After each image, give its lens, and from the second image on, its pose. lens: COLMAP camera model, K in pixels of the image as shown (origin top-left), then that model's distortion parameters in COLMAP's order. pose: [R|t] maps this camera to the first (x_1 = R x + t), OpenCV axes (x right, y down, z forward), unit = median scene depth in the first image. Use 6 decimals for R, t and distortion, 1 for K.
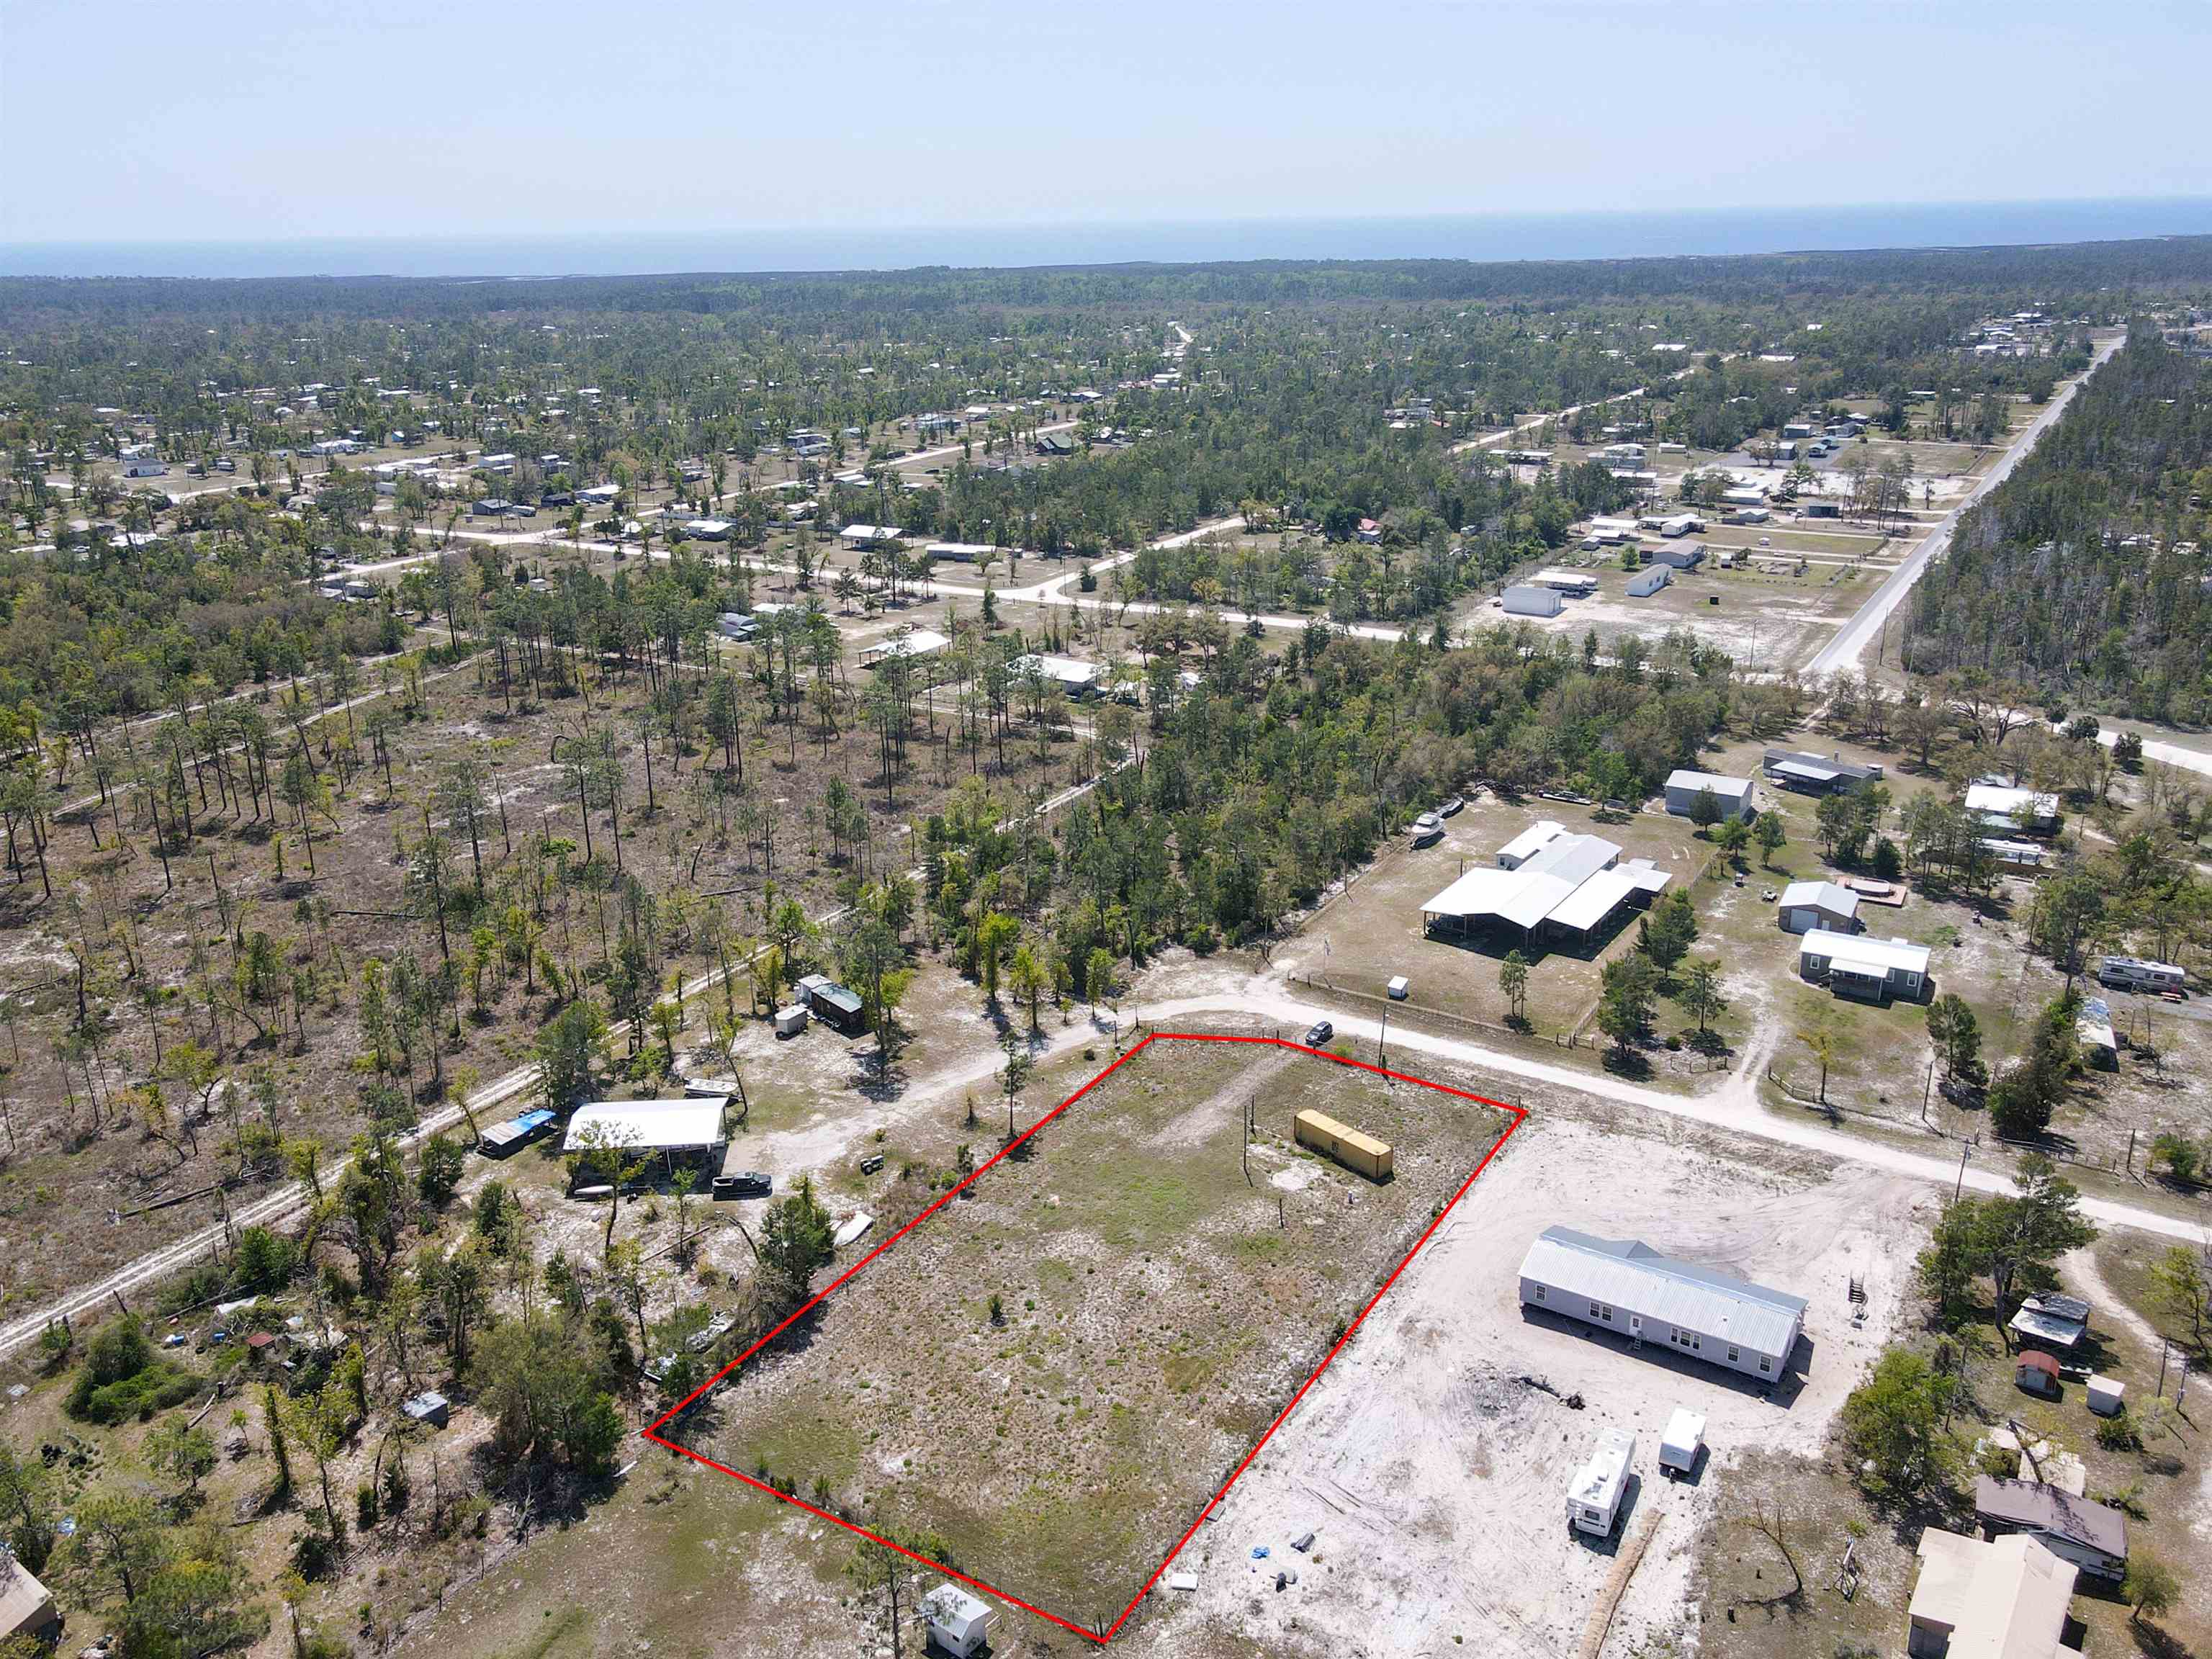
lens RADIAL K [[1736.9, 0, 1119.1], [0, 1736.9, 831.0], [0, 0, 1]] dist [-0.008287, 0.048754]
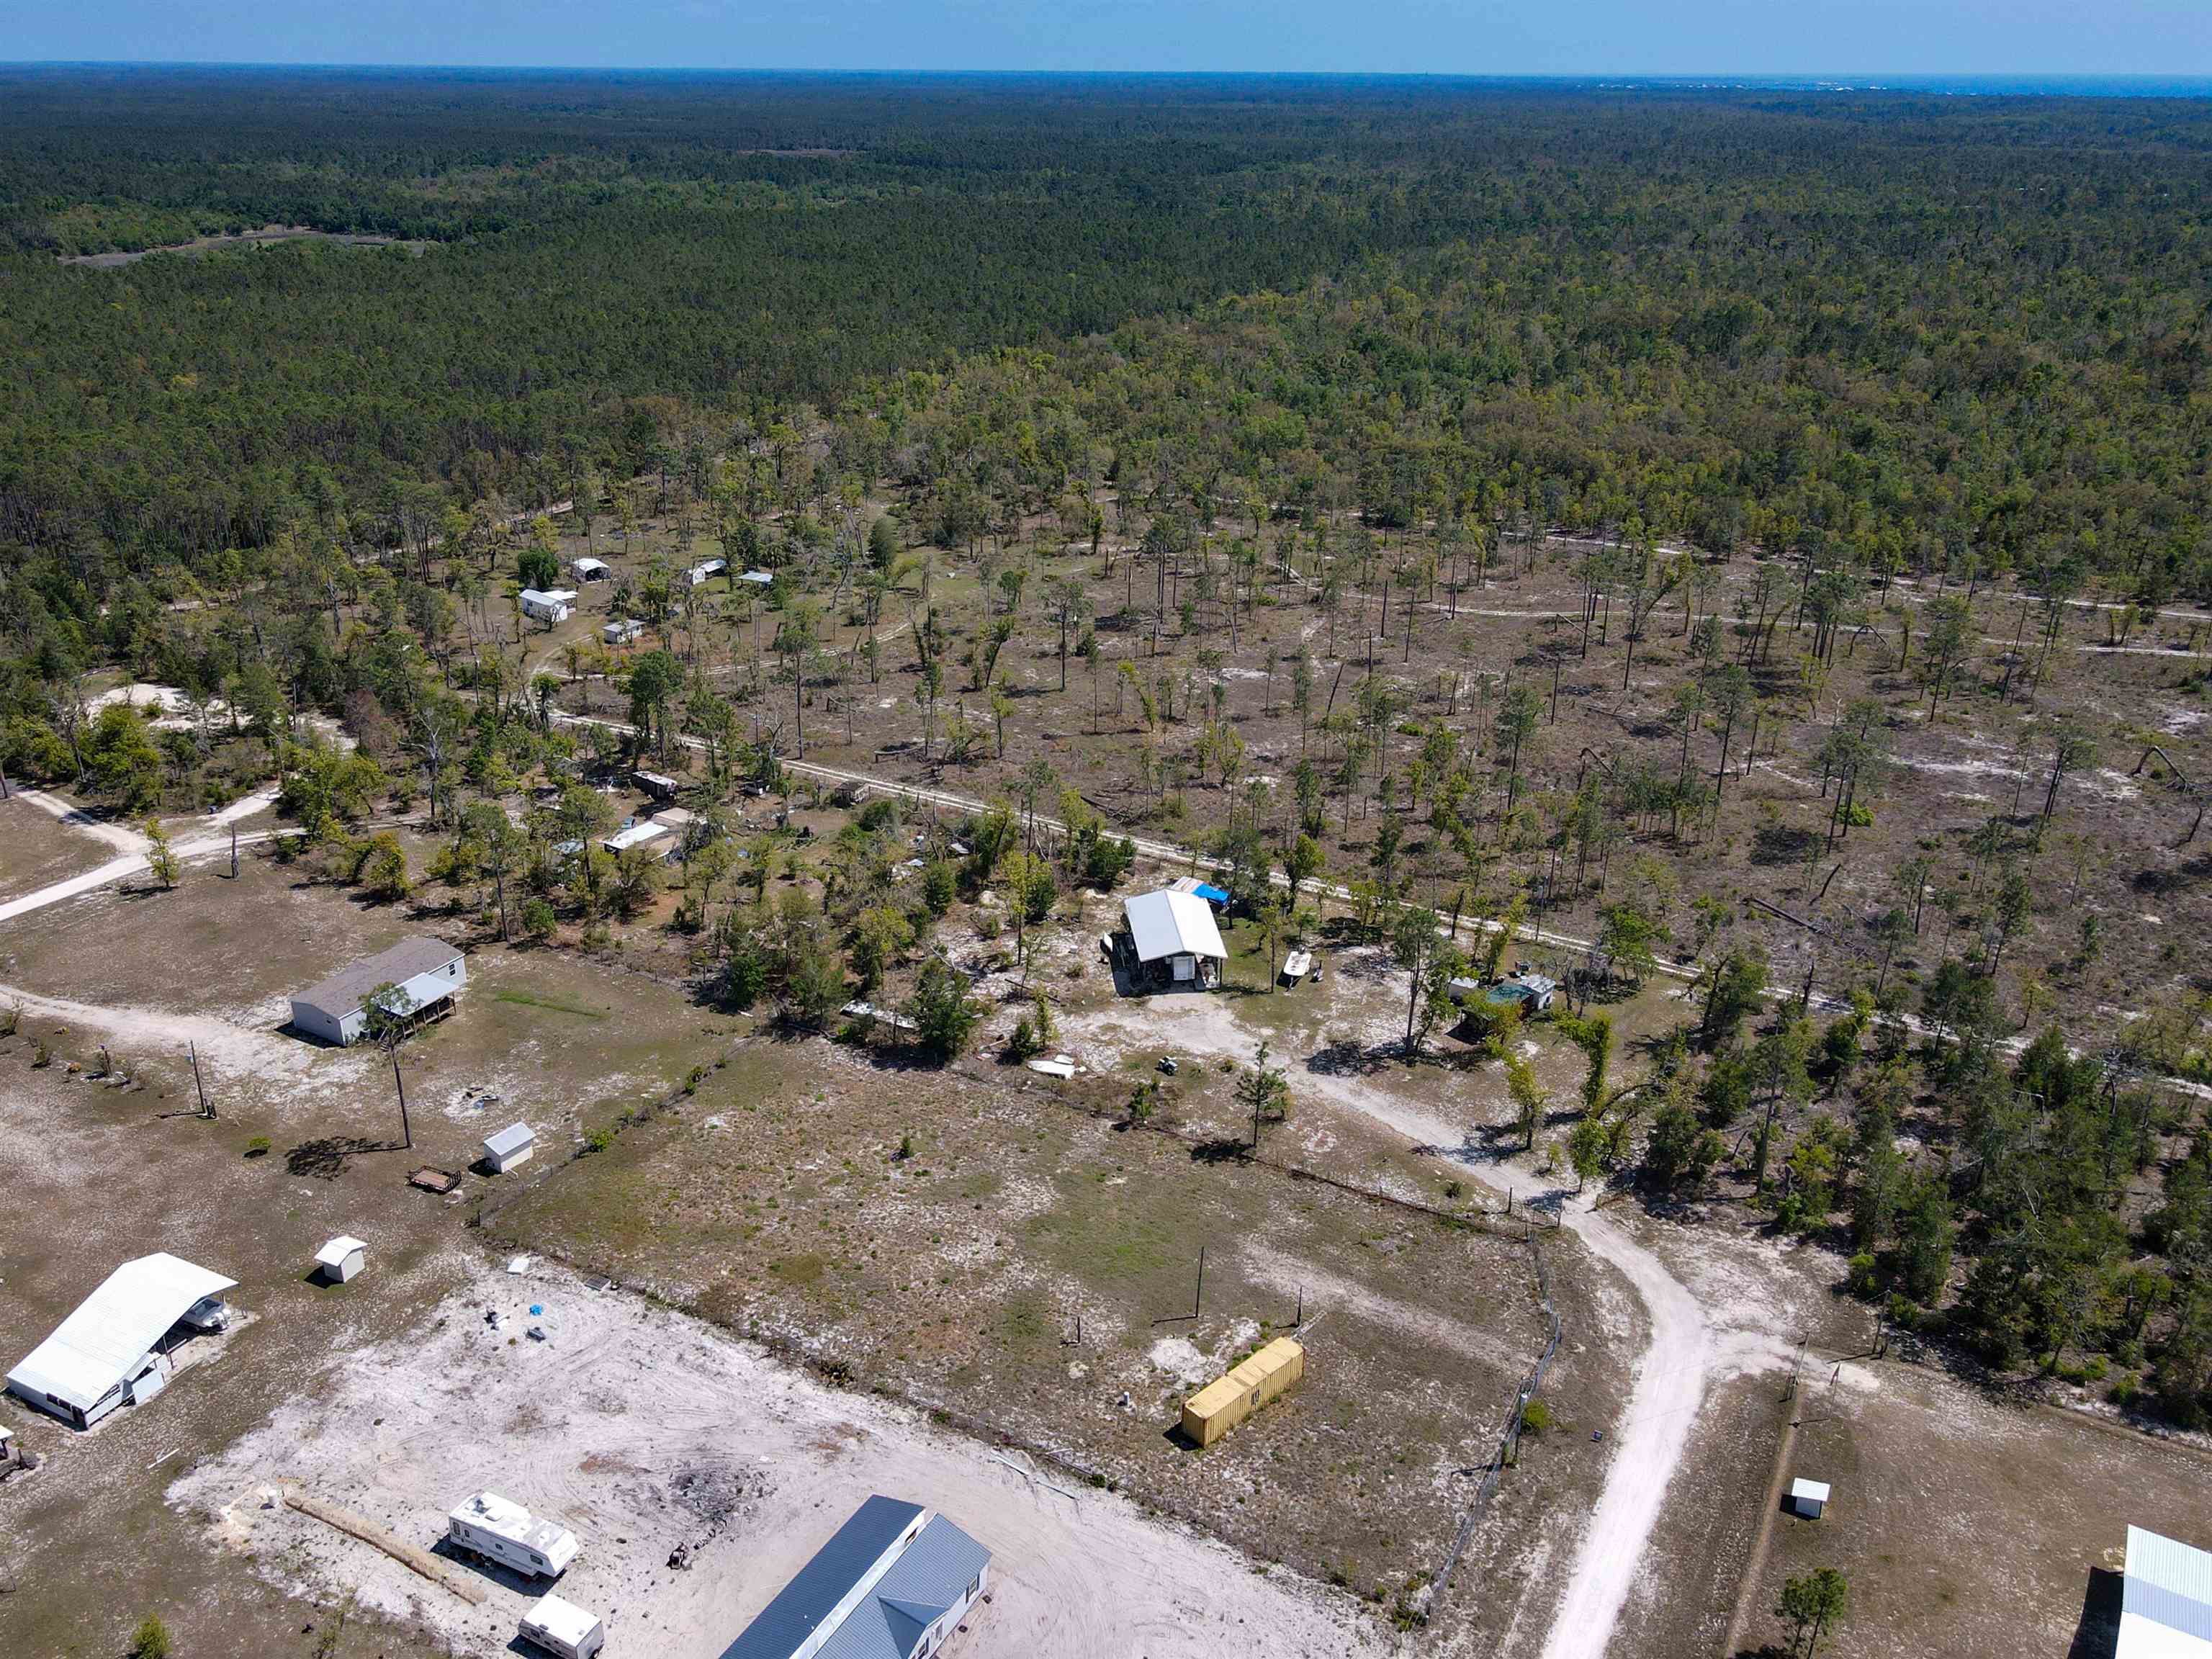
lens RADIAL K [[1787.1, 0, 1106.0], [0, 1787.1, 829.5], [0, 0, 1]] dist [-0.007052, 0.050222]
pose [[0.042023, 0.415500, -0.908622, 0.619284], [-0.341700, 0.860563, 0.377720, -0.253060], [0.938869, 0.294603, 0.178140, 0.635761]]
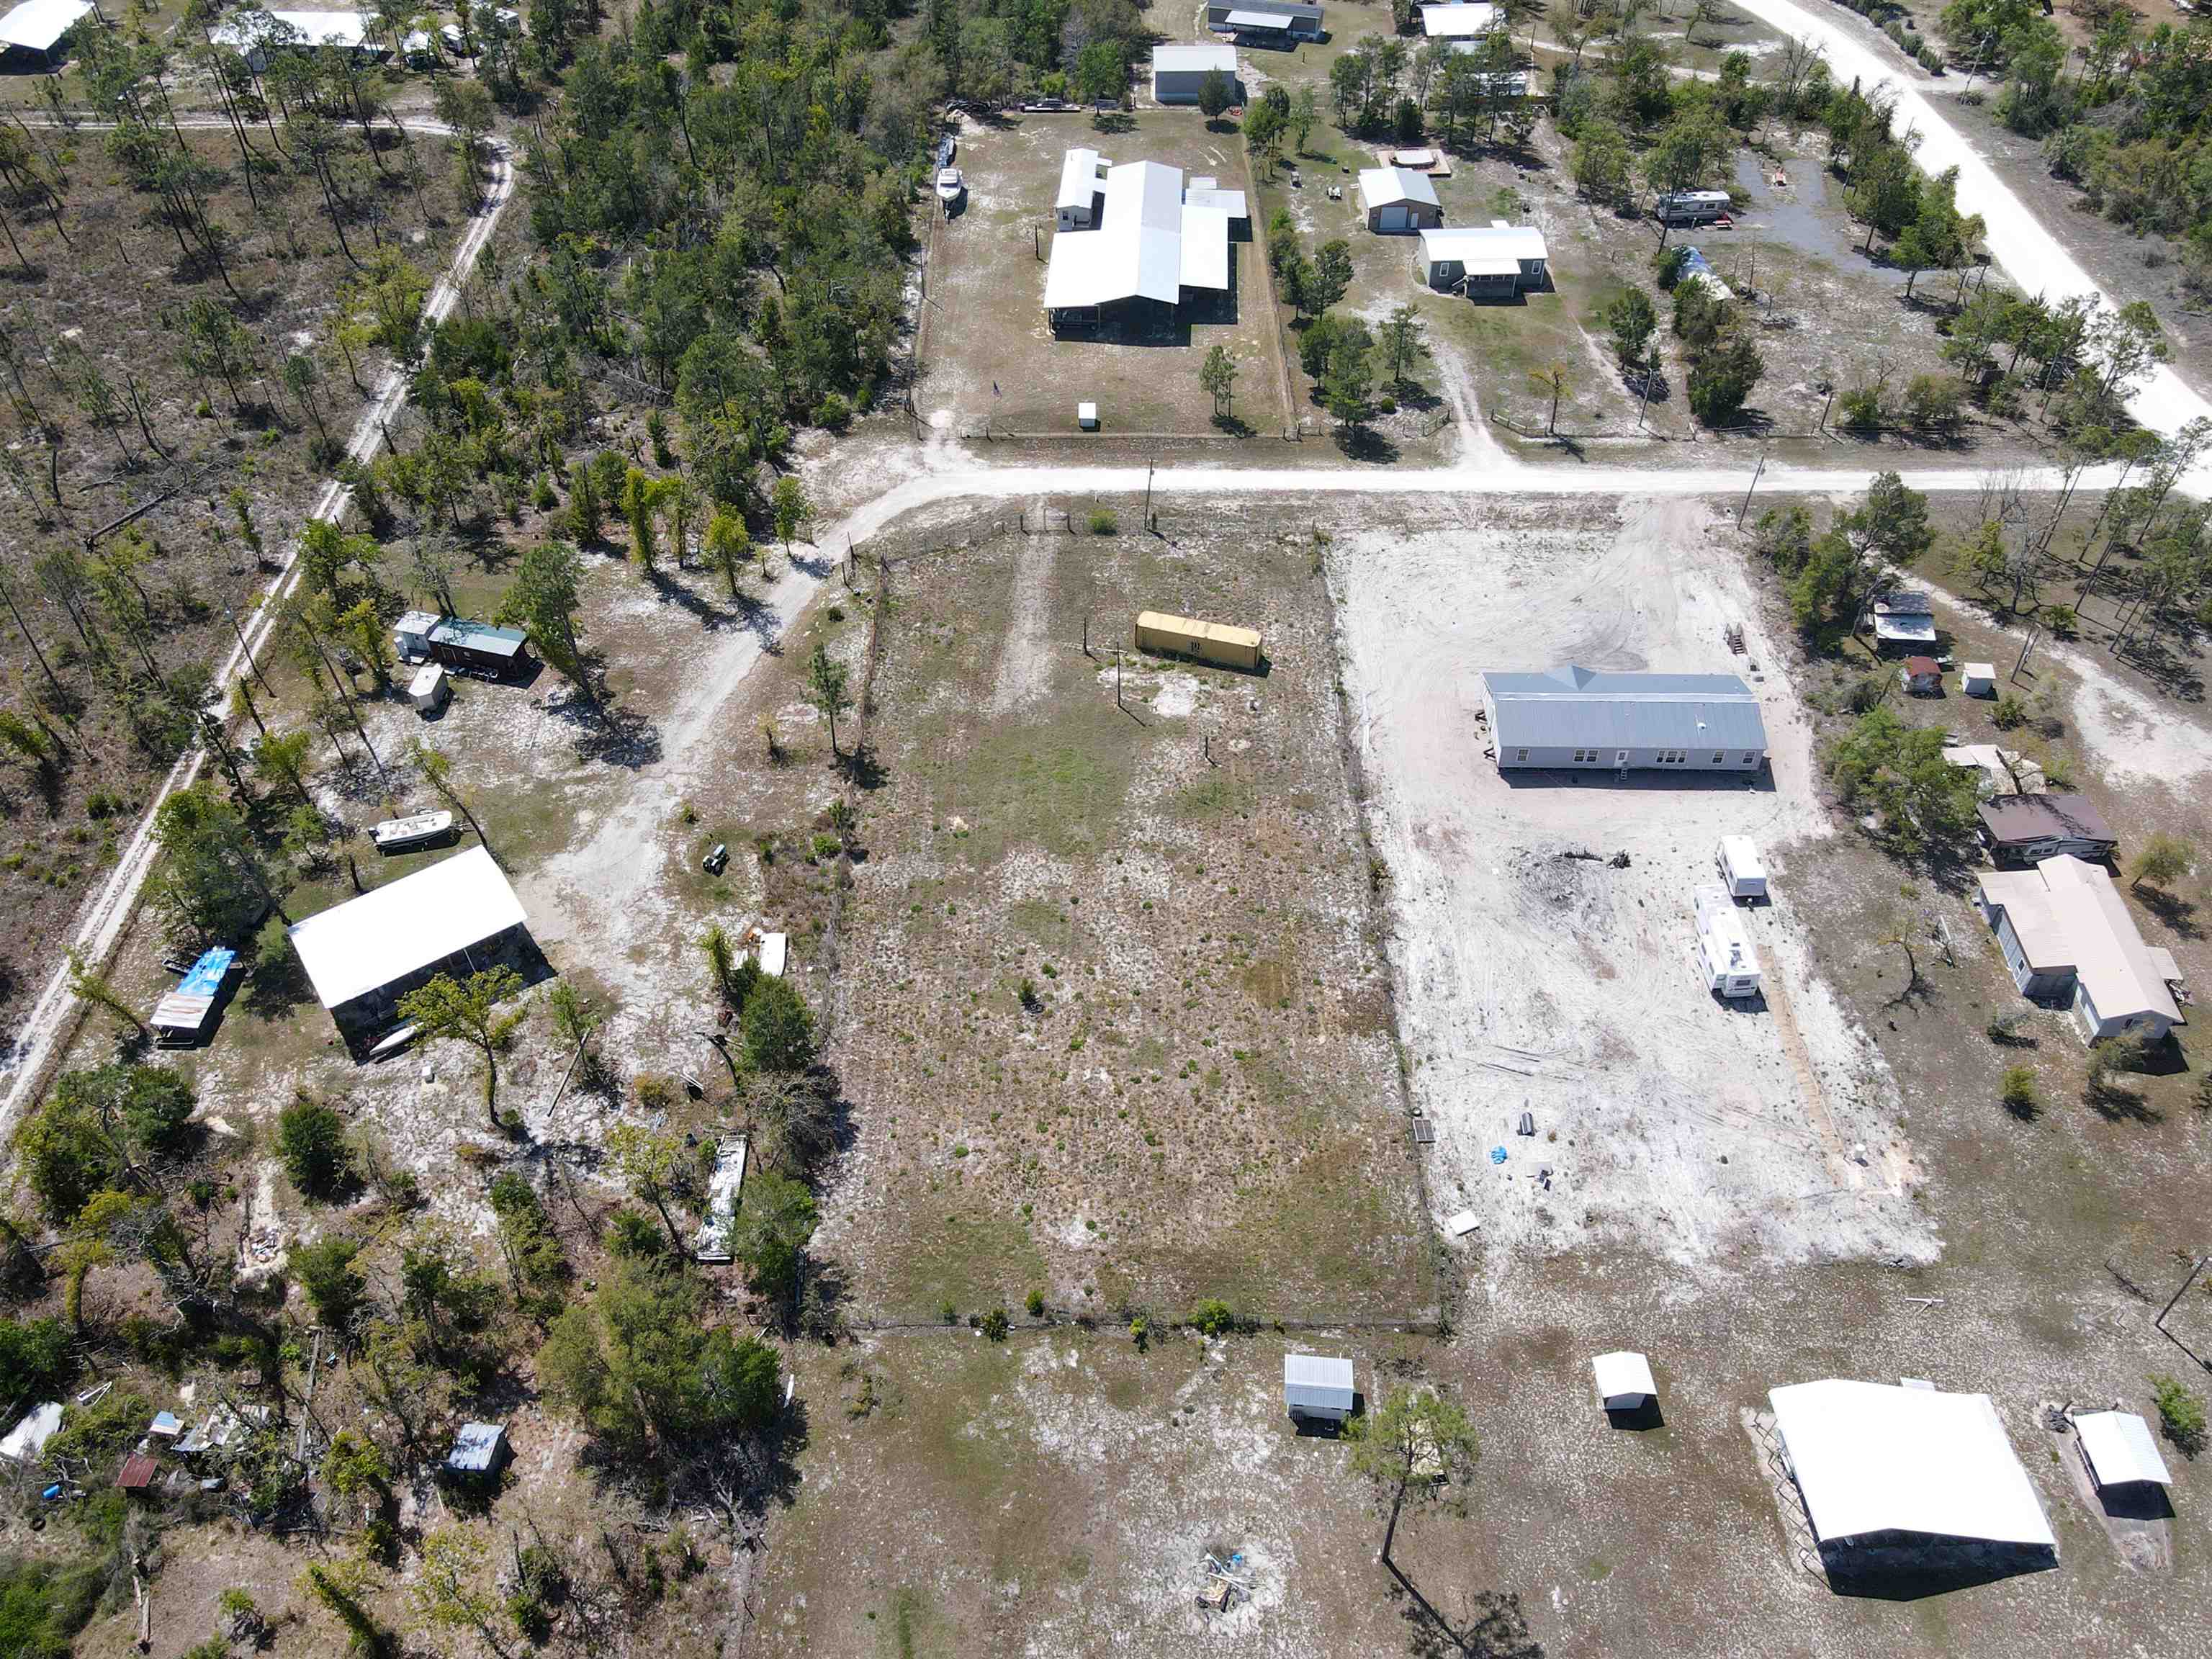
lens RADIAL K [[1662.4, 0, 1106.0], [0, 1662.4, 829.5], [0, 0, 1]] dist [-0.017523, 0.071224]
pose [[0.853105, -0.365739, 0.372083, -0.228202], [0.169356, 0.868664, 0.465556, -0.121696], [-0.493487, -0.334153, 0.803002, 0.263346]]
